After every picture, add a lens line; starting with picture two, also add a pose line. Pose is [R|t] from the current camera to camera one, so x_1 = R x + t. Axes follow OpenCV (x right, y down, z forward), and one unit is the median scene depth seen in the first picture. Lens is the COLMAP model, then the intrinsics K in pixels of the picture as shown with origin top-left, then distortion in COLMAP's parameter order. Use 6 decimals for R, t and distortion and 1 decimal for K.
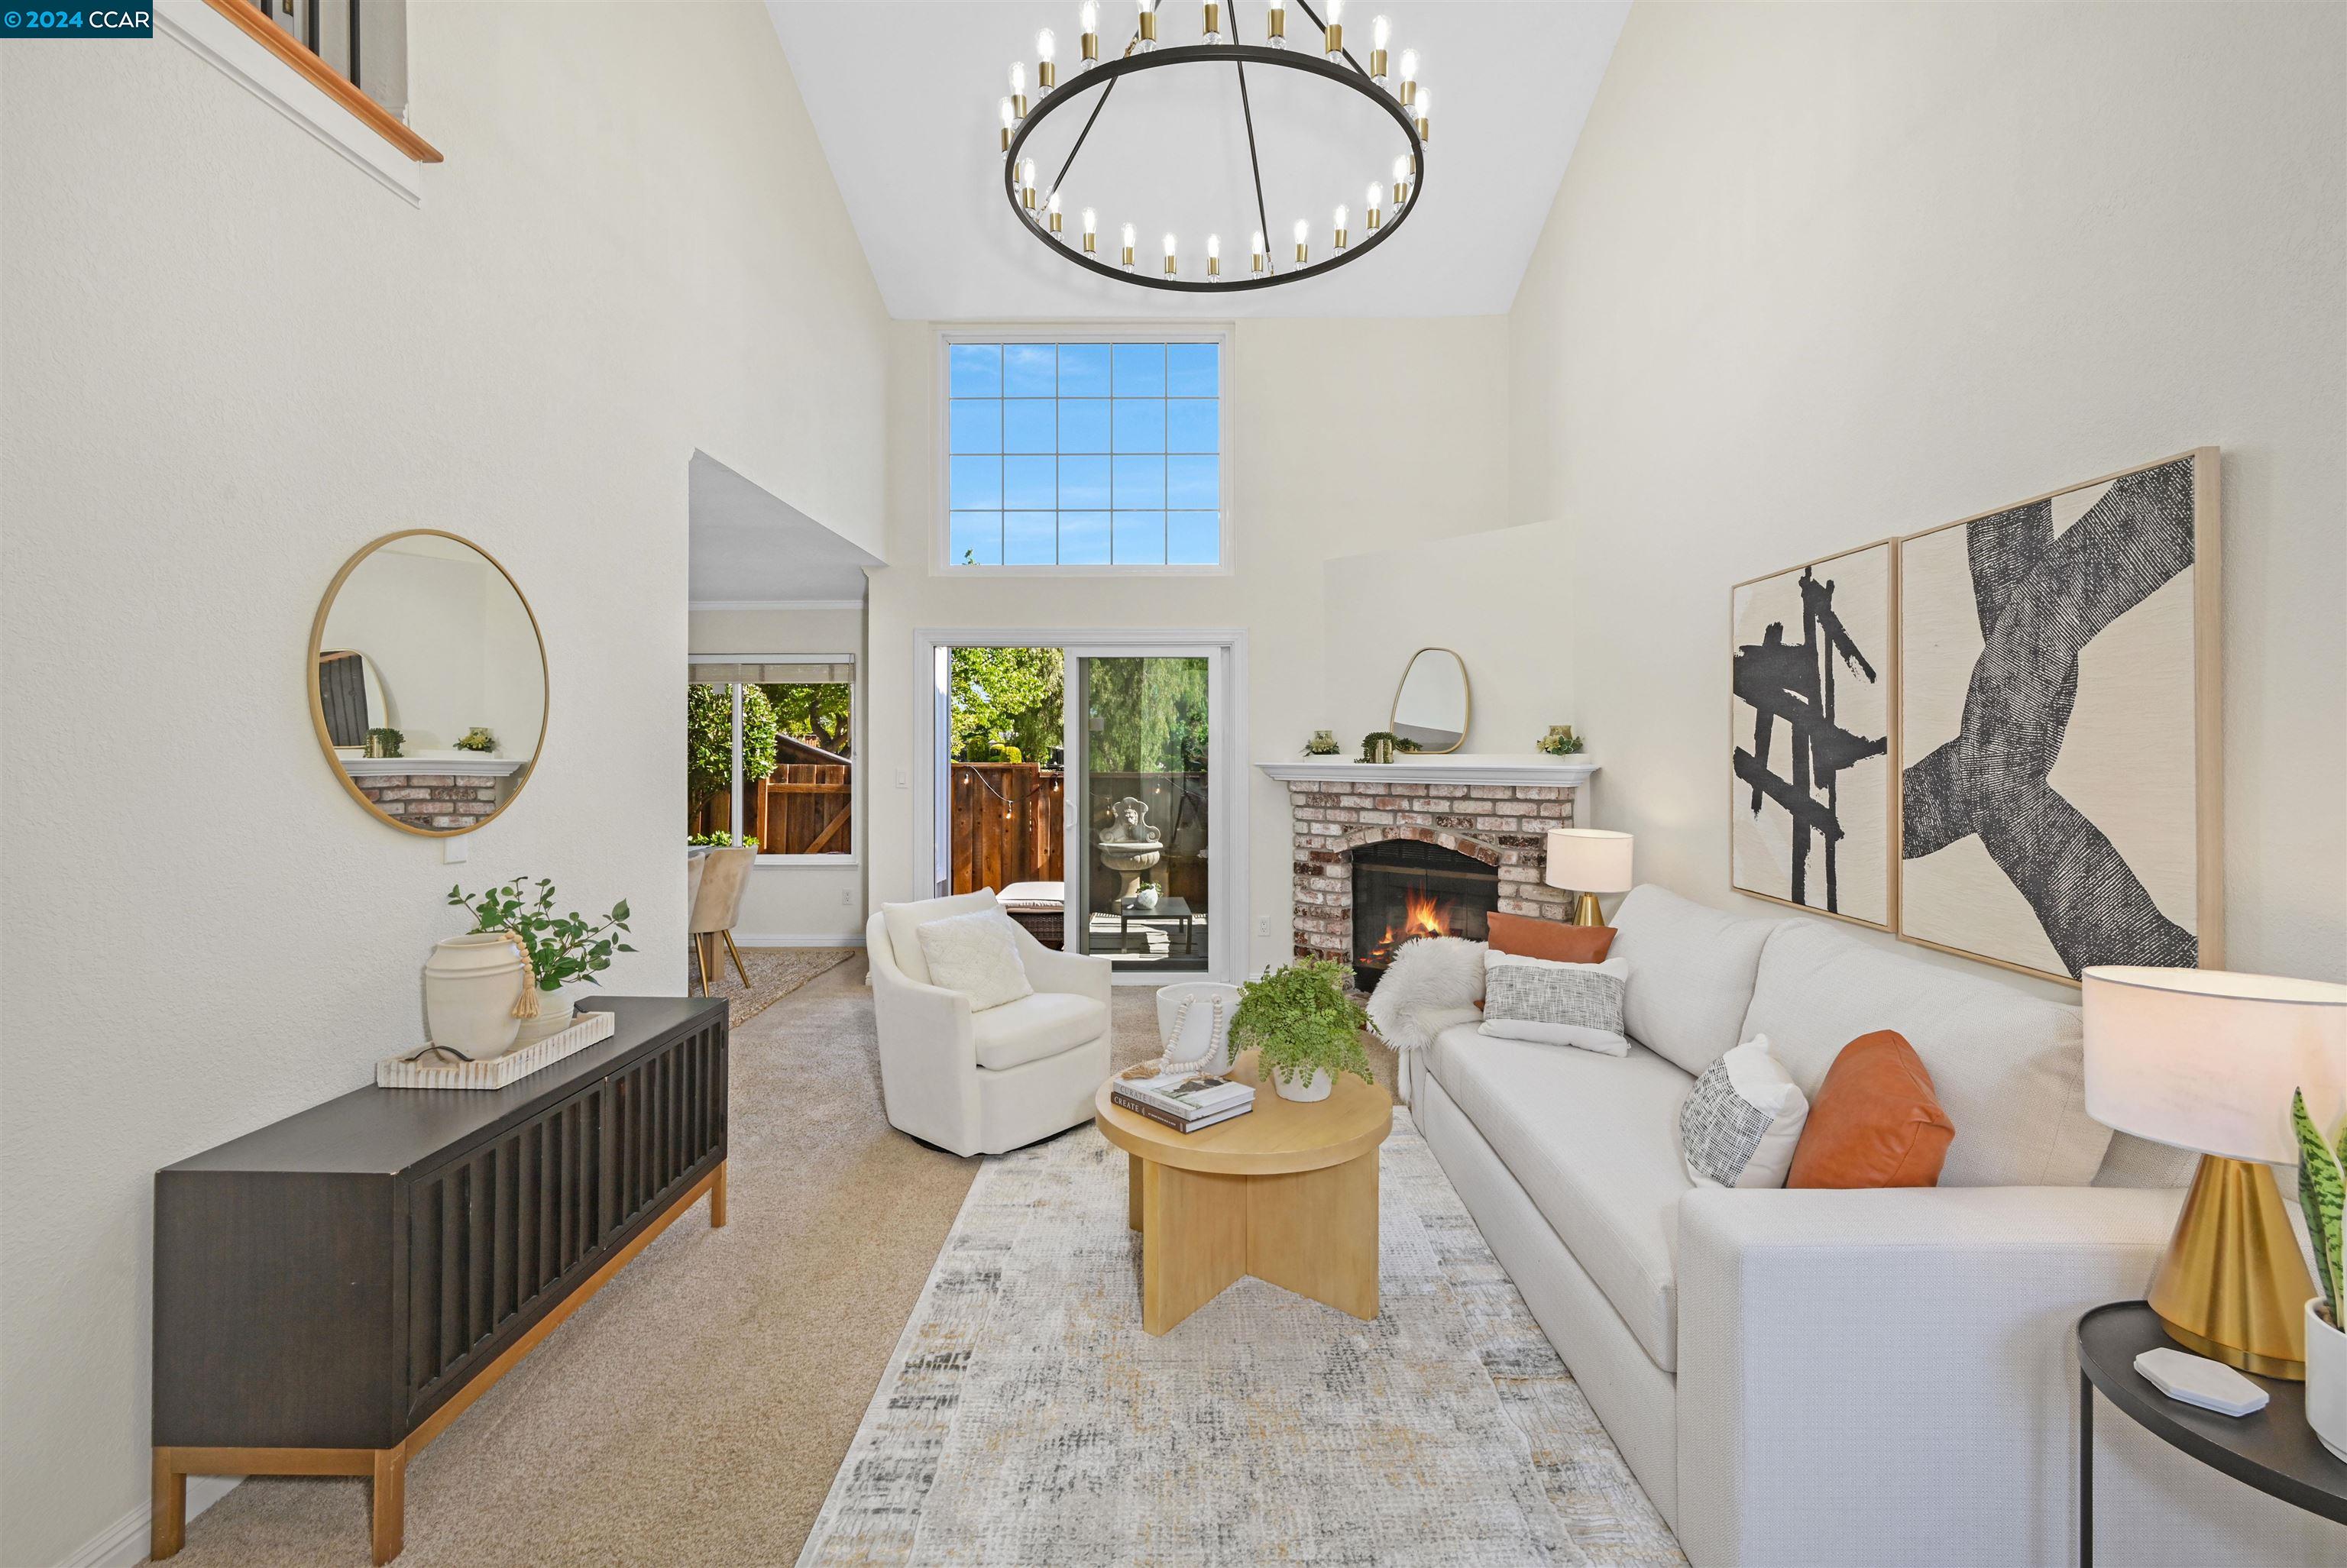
lens RADIAL K [[997.5, 0, 1185.1], [0, 997.5, 763.6], [0, 0, 1]] dist [0.003716, -0.000480]
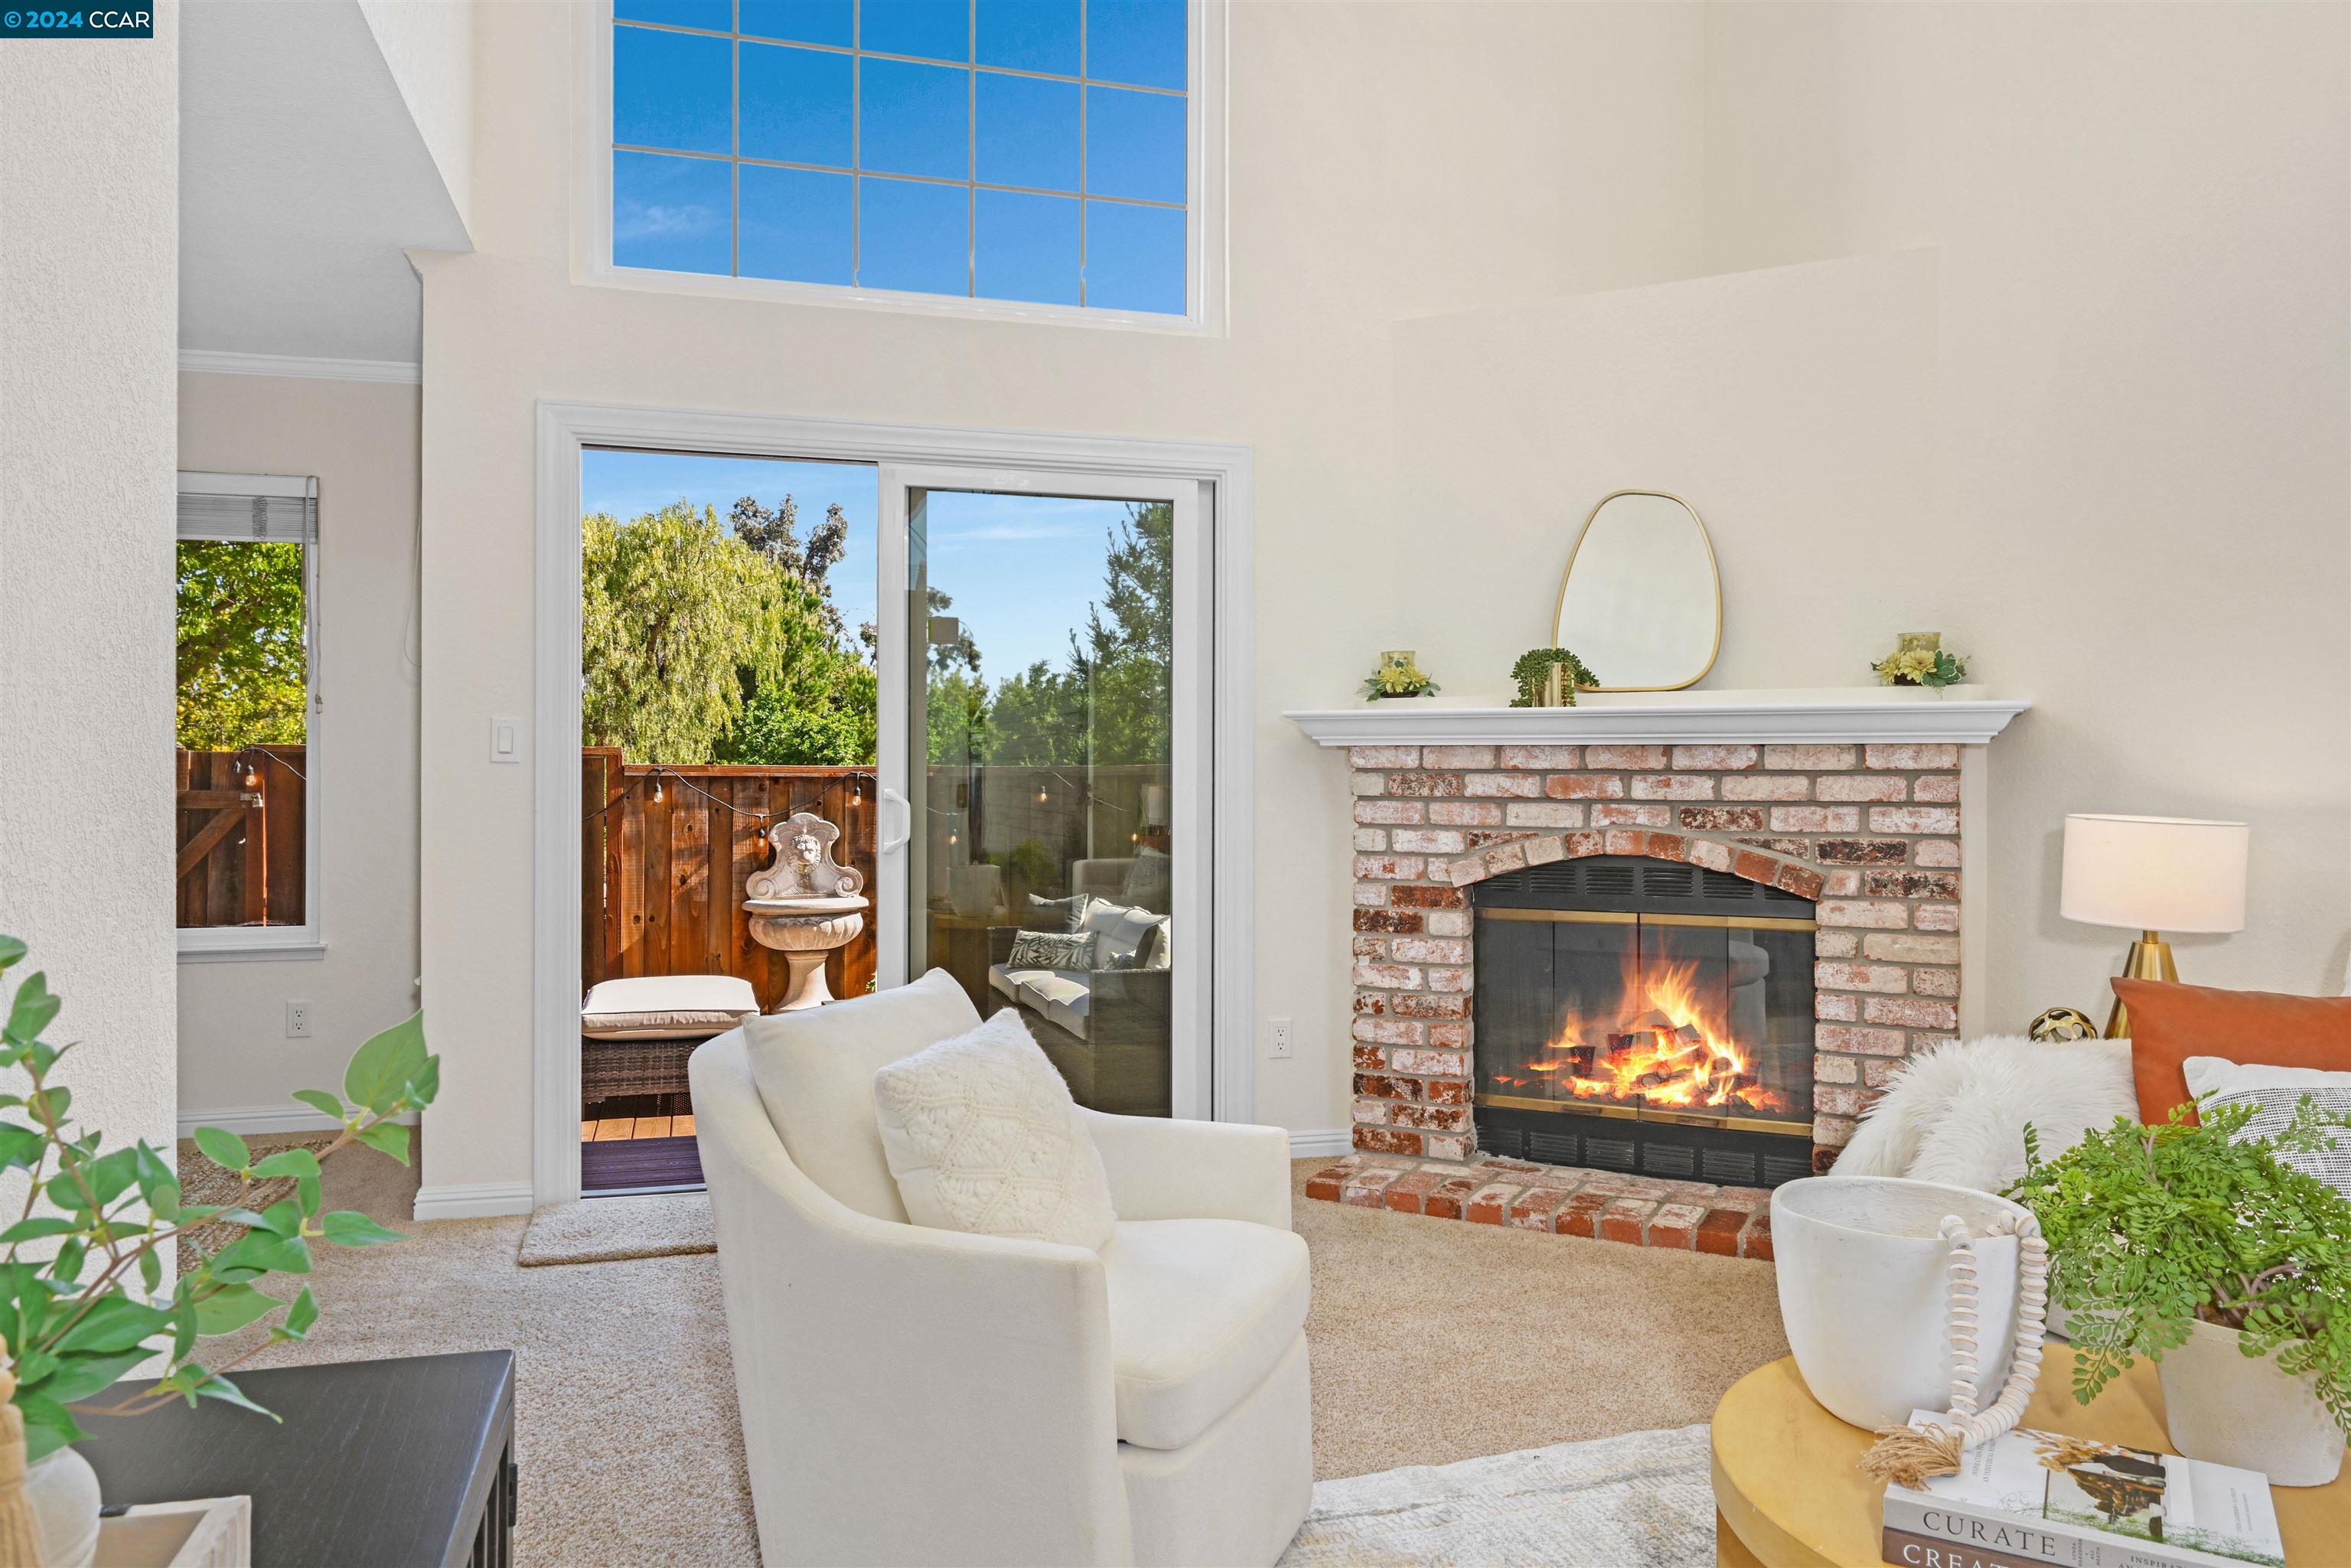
lens RADIAL K [[1591.3, 0, 1171.1], [0, 1591.3, 785.2], [0, 0, 1]] dist [-0.010001, 0.003801]
pose [[0.958300, -0.001686, 0.285760, -0.385827], [0.001342, 0.999998, 0.001400, 0.064170], [-0.285762, -0.000958, 0.958300, 0.468245]]
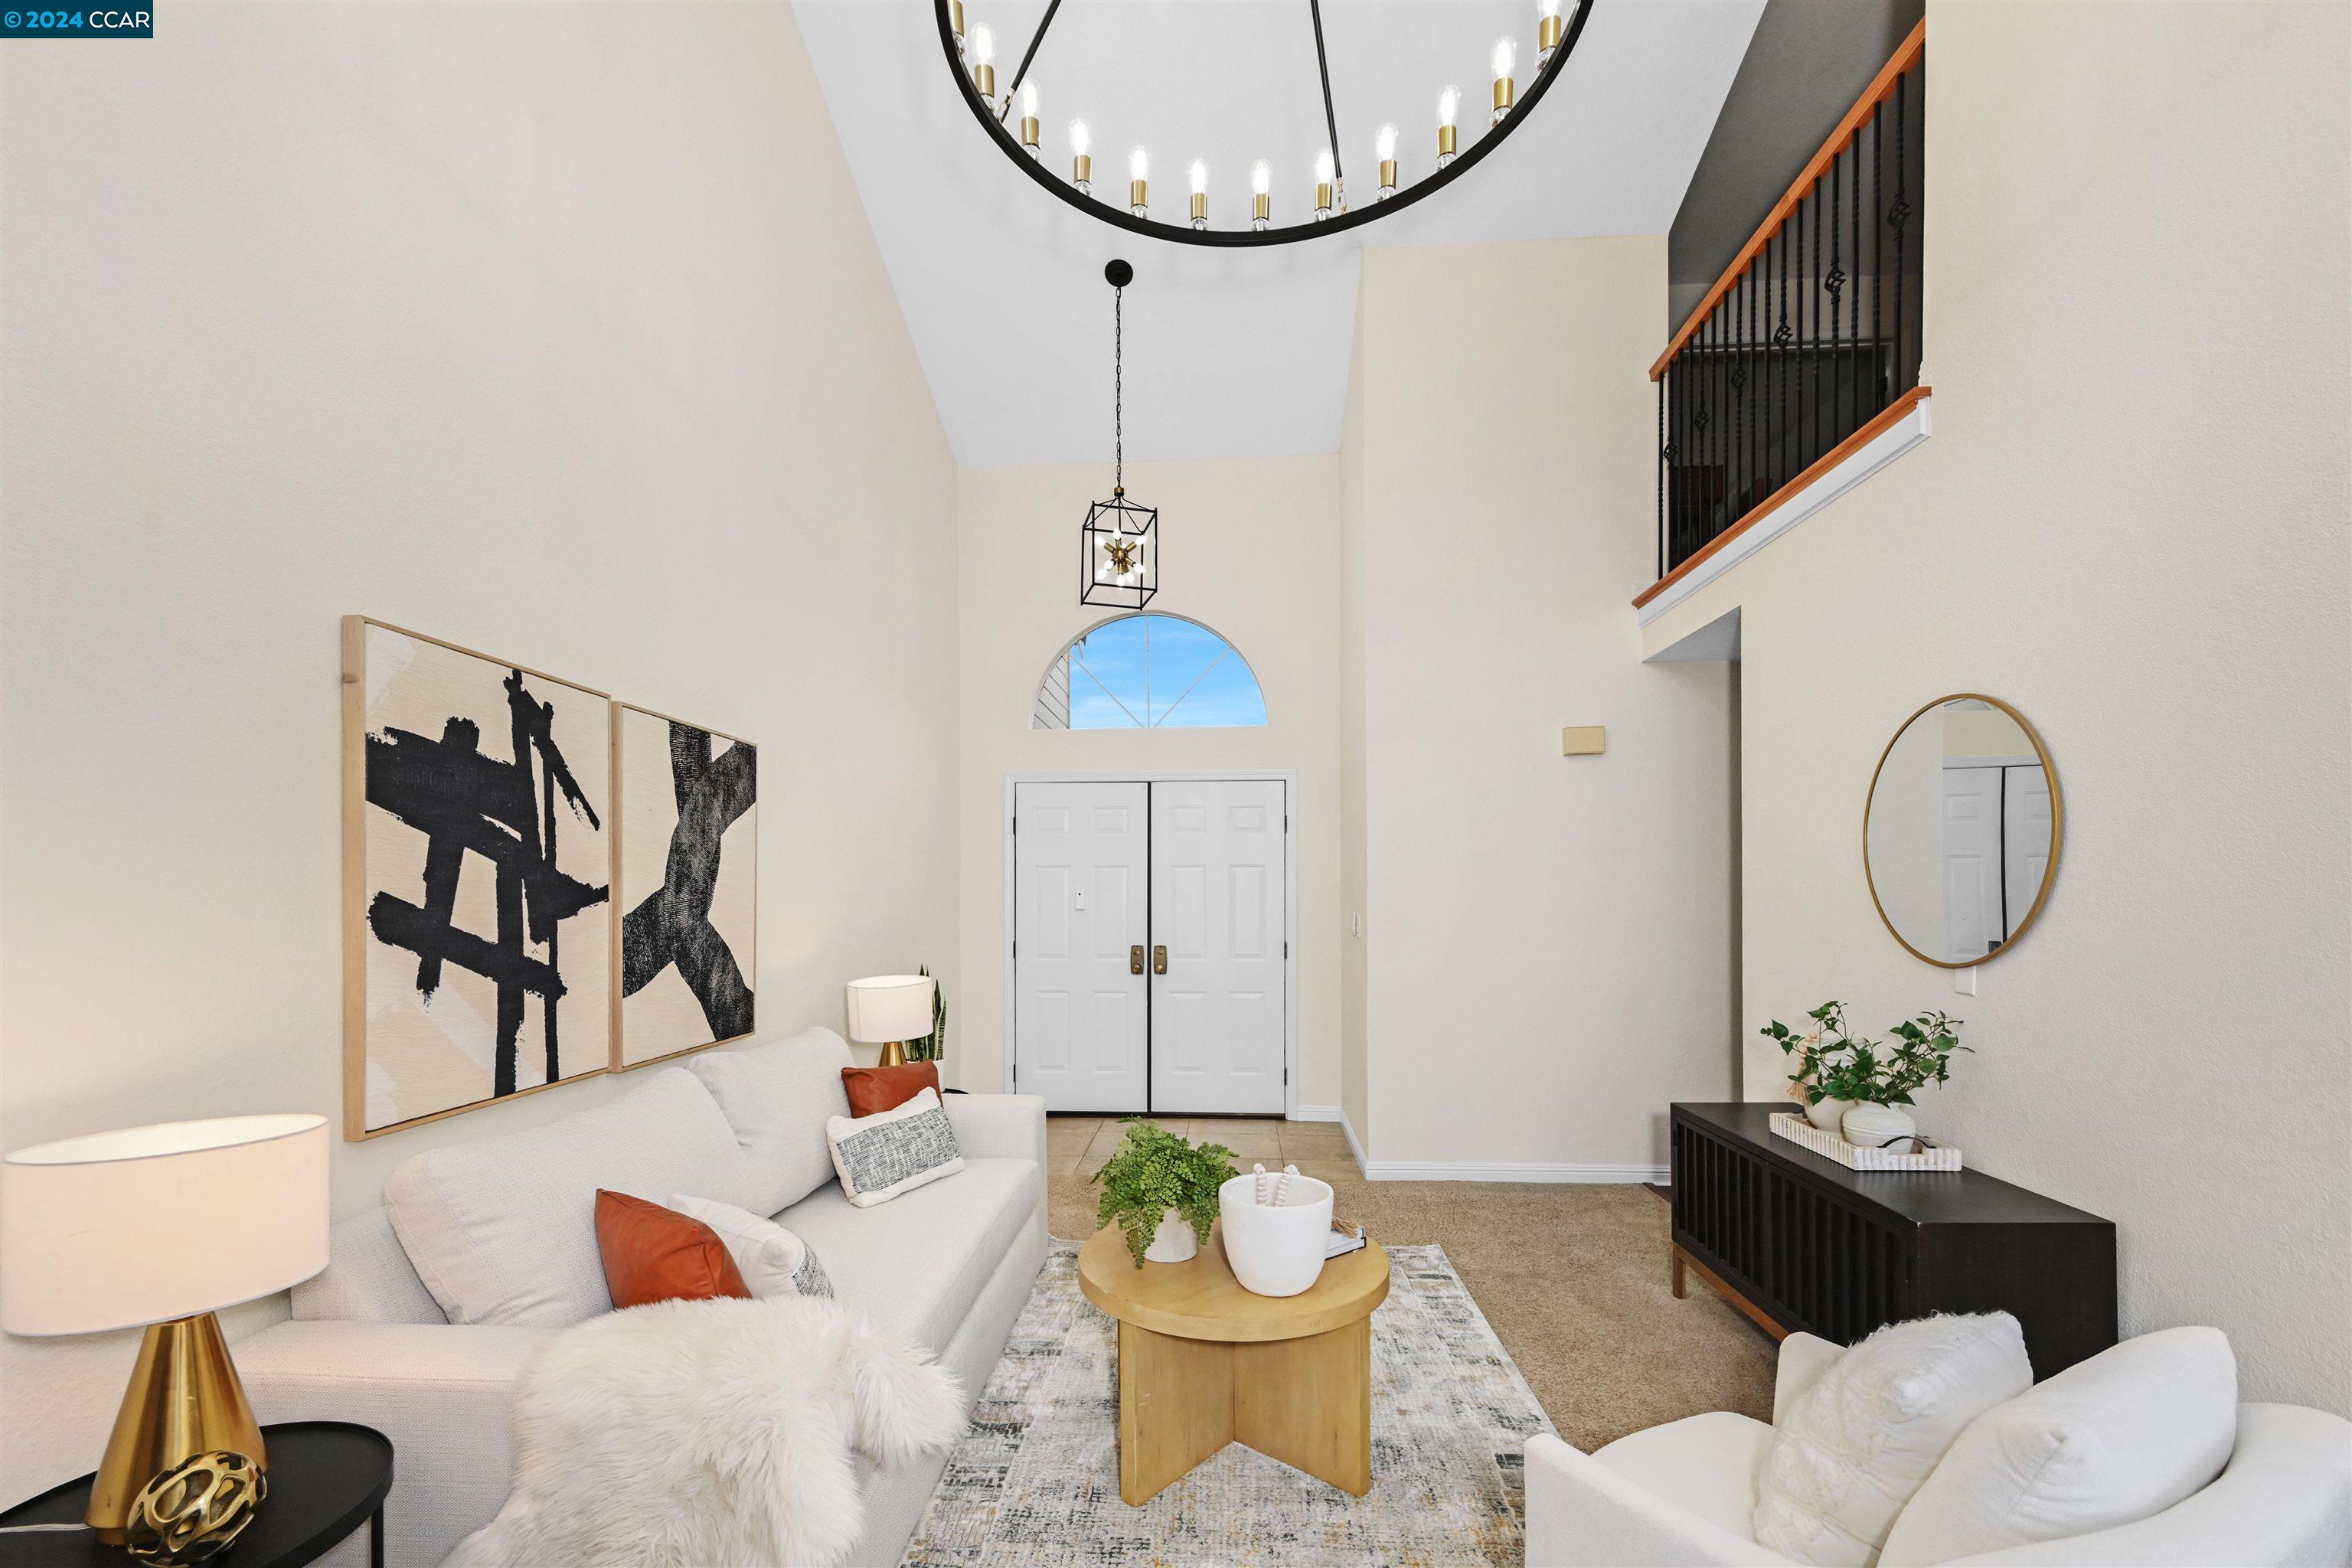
lens RADIAL K [[979.0, 0, 1164.8], [0, 979.0, 900.5], [0, 0, 1]] dist [-0.000840, 0.000306]
pose [[-0.997838, 0.005629, 0.065482, 0.048837], [0.006788, 0.999824, 0.017493, -0.020471], [-0.065372, 0.017900, -0.997700, 1.669790]]
